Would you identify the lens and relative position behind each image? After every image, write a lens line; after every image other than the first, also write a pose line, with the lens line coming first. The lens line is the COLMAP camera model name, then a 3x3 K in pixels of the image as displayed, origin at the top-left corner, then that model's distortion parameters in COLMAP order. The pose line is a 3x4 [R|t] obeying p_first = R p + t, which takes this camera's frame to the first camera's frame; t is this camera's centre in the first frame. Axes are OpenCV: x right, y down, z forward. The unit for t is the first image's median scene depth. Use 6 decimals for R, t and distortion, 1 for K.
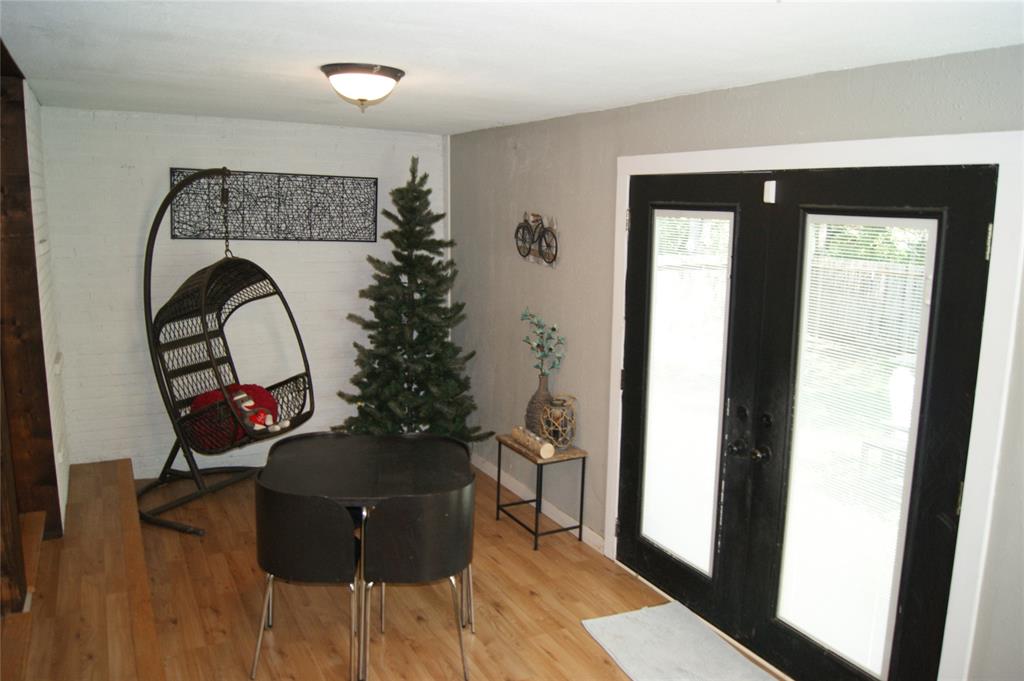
lens RADIAL K [[811.9, 0, 512.0], [0, 811.9, 338.6], [0, 0, 1]] dist [-0.017846, -0.003581]
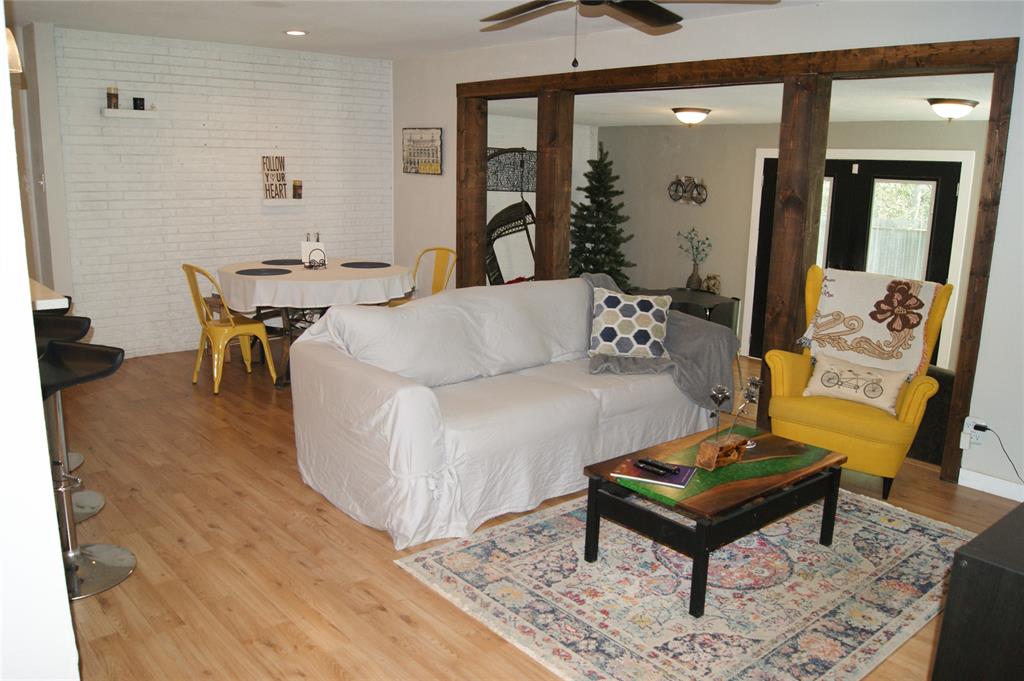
lens RADIAL K [[811.9, 0, 511.1], [0, 811.9, 339.1], [0, 0, 1]] dist [-0.017846, -0.003581]
pose [[0.972034, -0.040600, 0.231304, -0.801257], [0.028519, 0.998060, 0.055339, 0.099878], [-0.233102, -0.047195, 0.971306, -0.697258]]
